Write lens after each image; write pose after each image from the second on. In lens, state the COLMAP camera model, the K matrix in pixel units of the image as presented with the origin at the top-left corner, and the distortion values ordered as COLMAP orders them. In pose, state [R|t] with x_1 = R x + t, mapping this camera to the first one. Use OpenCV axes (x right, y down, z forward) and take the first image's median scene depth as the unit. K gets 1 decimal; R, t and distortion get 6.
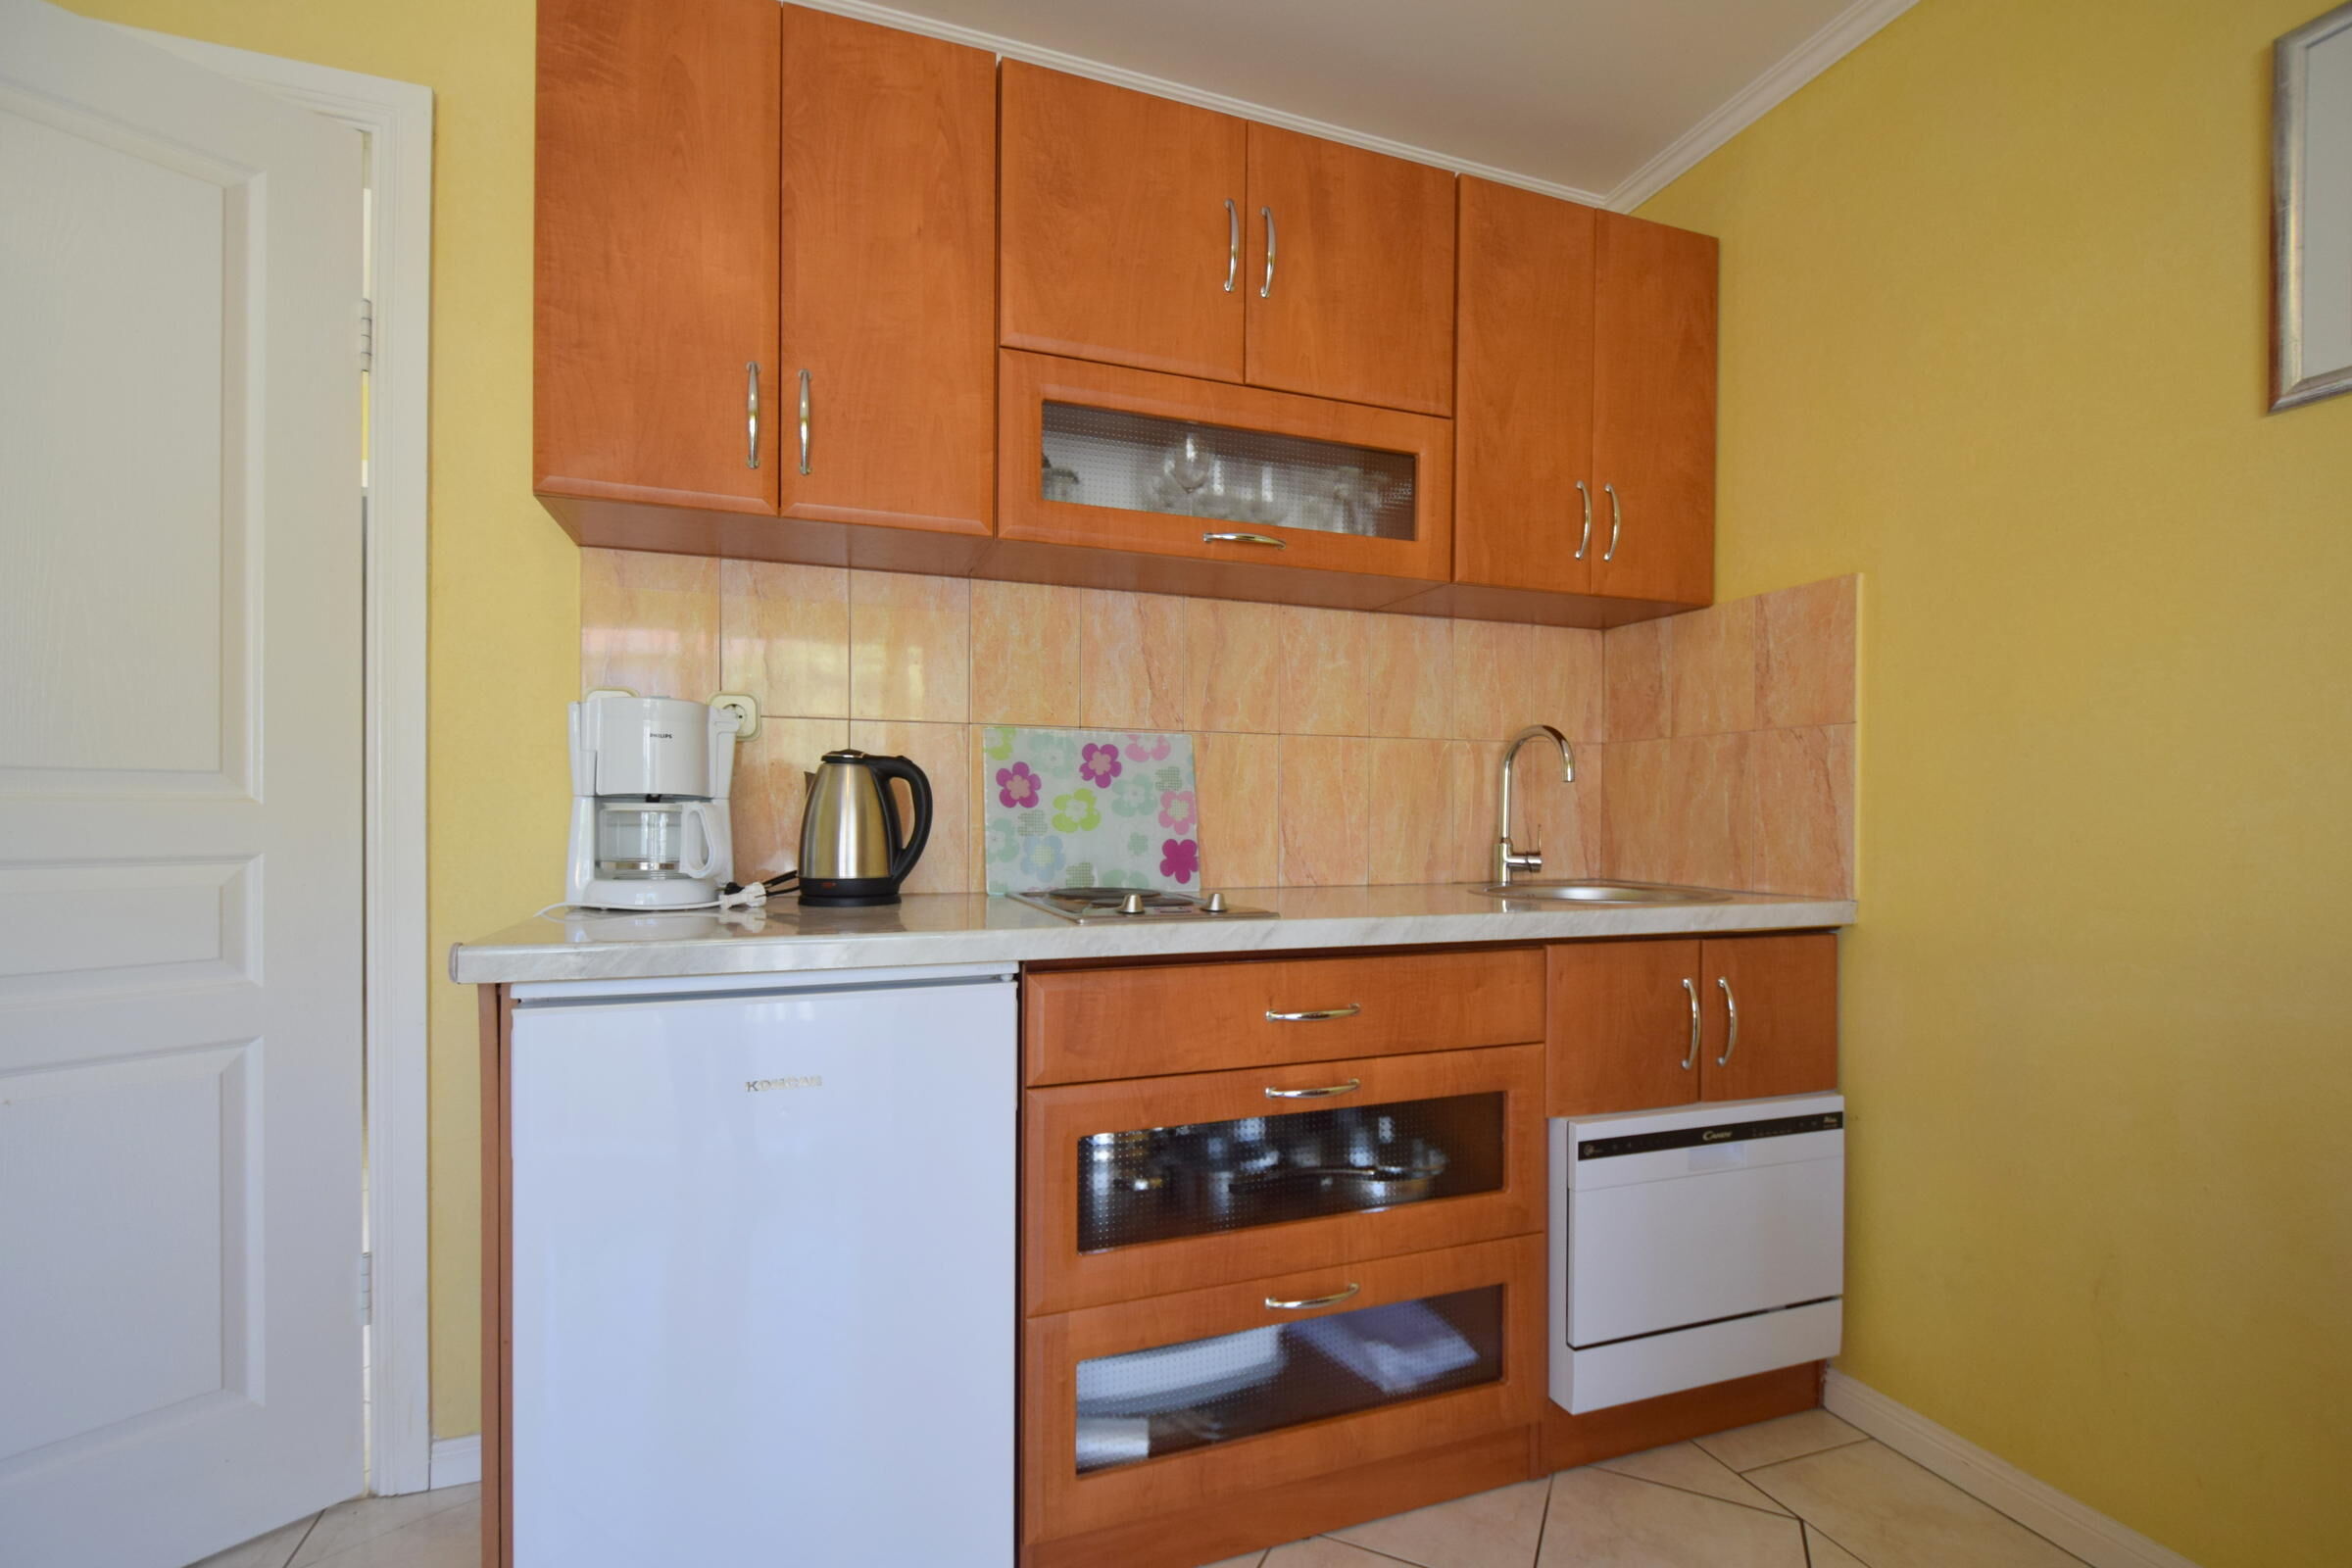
lens RADIAL K [[1050.9, 0, 1175.2], [0, 1050.9, 819.6], [0, 0, 1]] dist [0.002996, 0.000140]
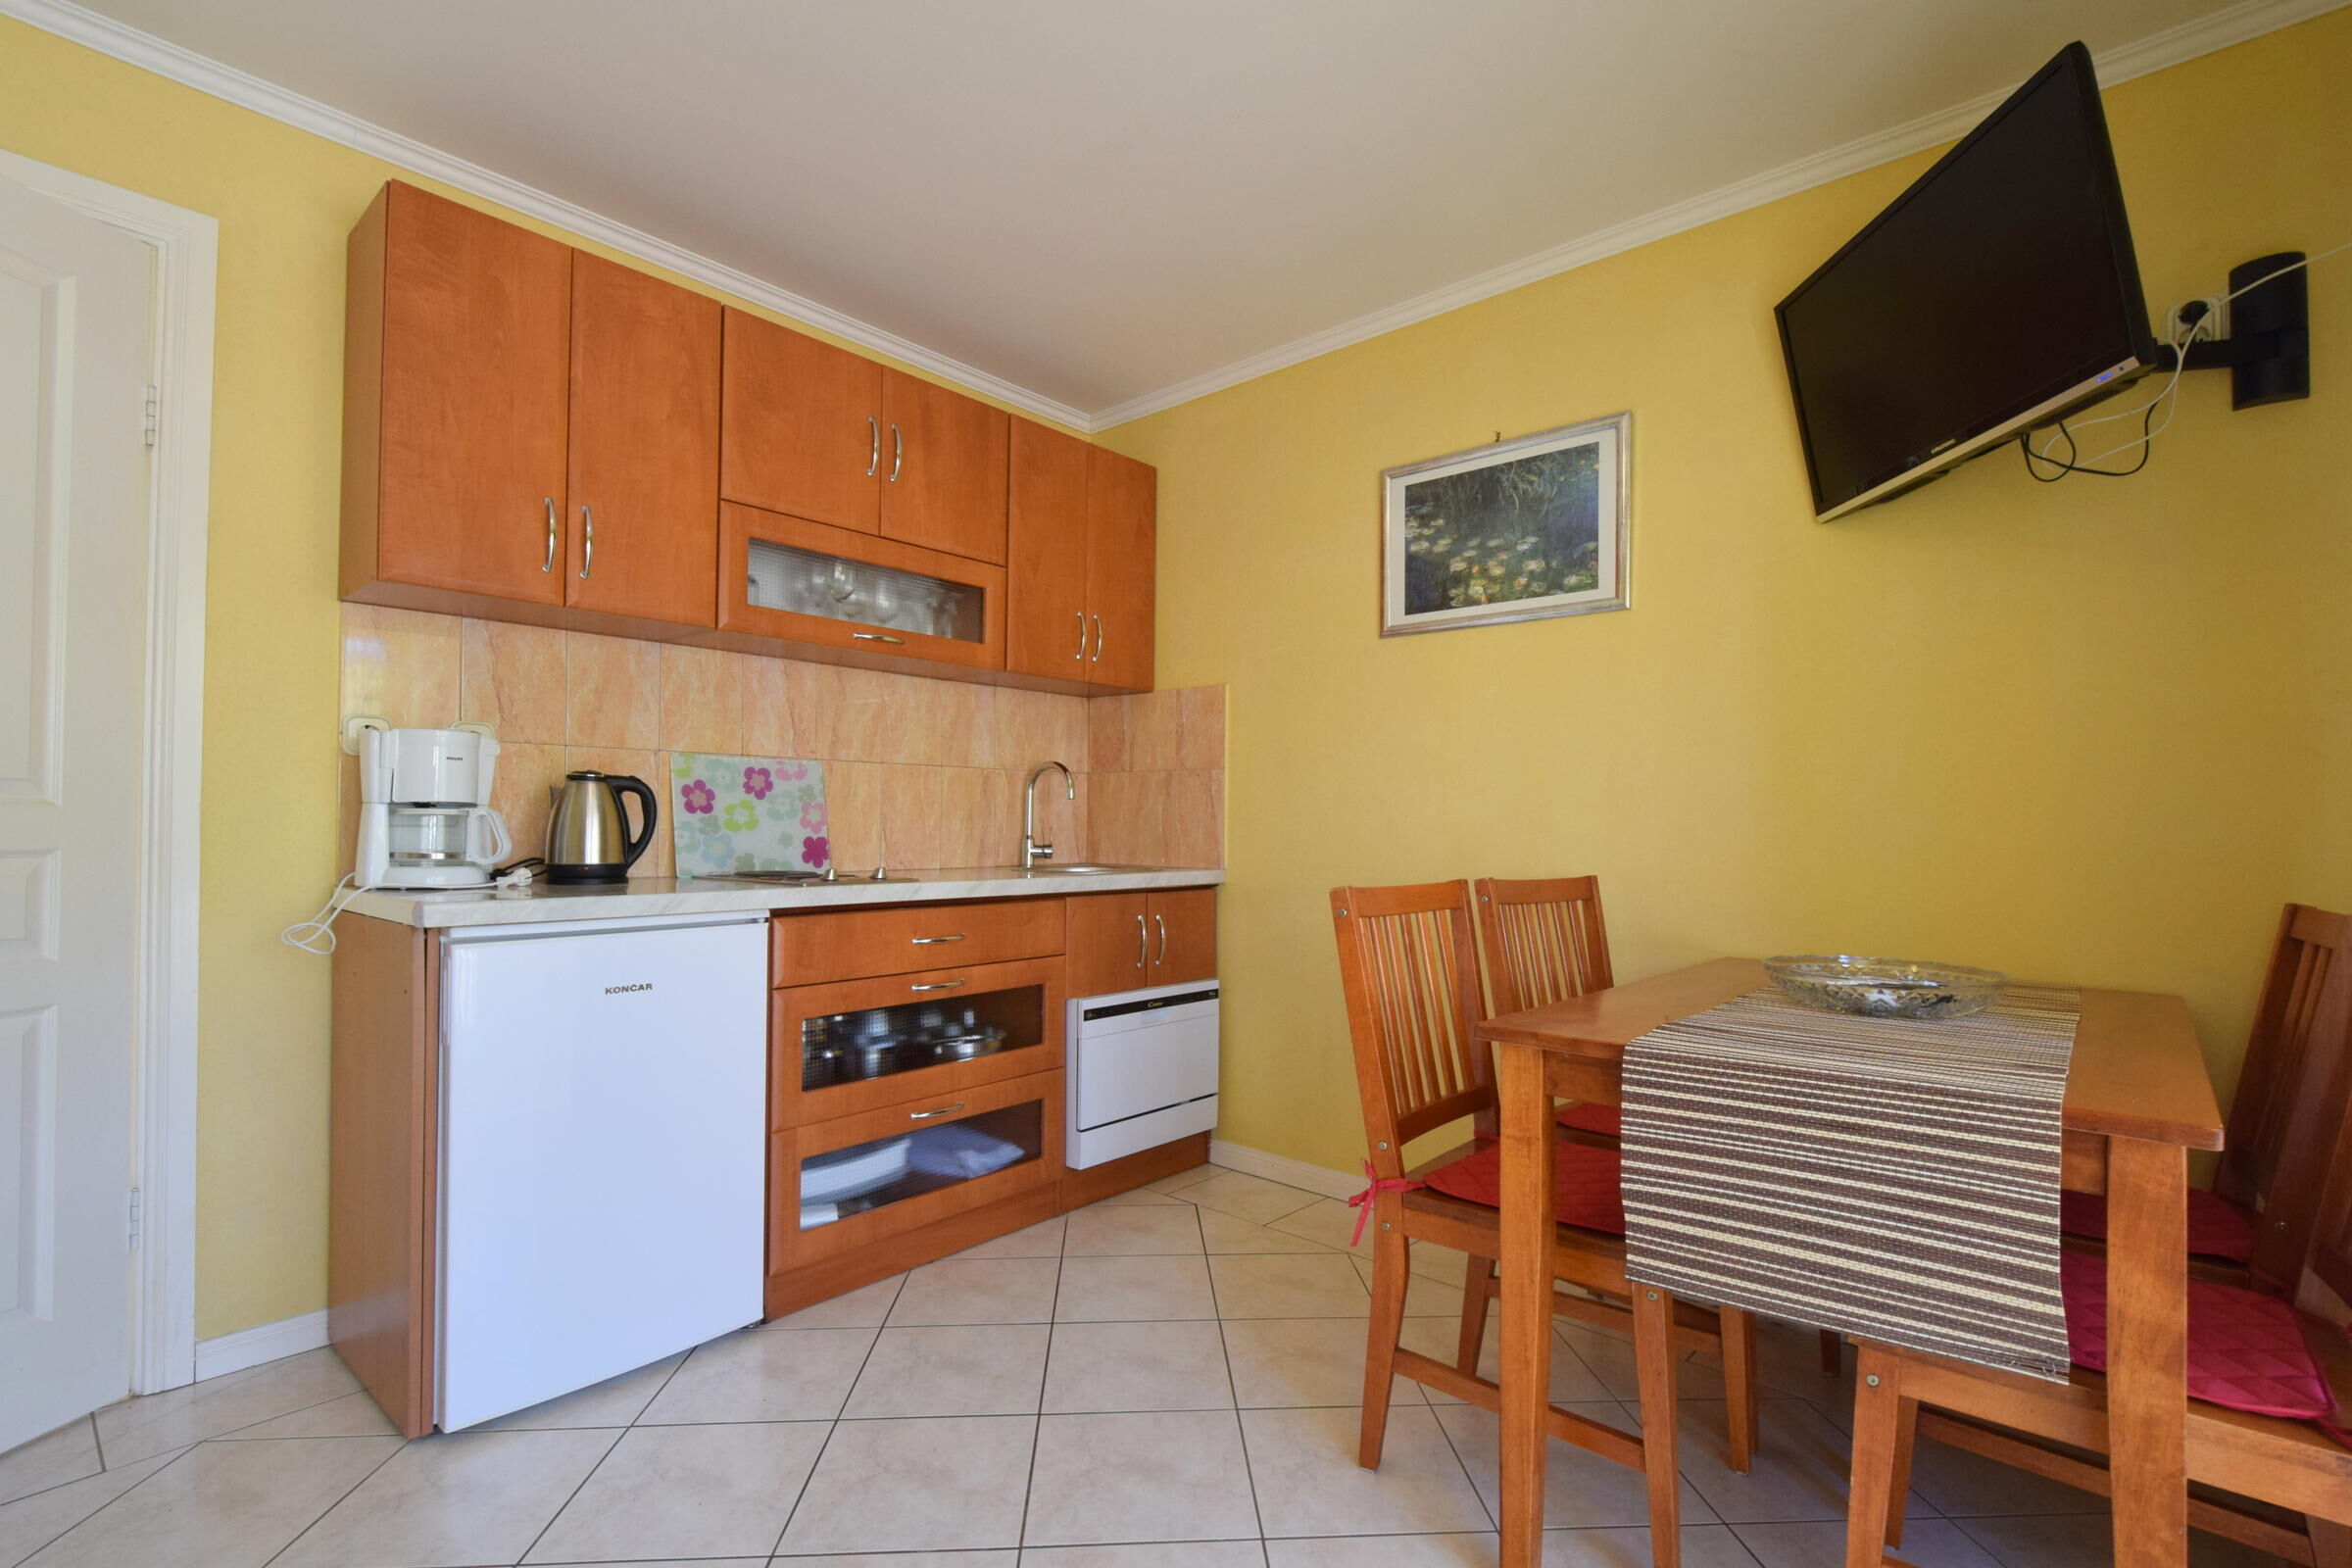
lens RADIAL K [[1064.1, 0, 1198.2], [0, 1064.1, 808.4], [0, 0, 1]] dist [0.001816, 0.000122]
pose [[0.869004, 0.008745, 0.494727, -0.273580], [-0.000491, 0.999859, -0.016812, 0.004888], [-0.494805, 0.014367, 0.868886, -0.524564]]
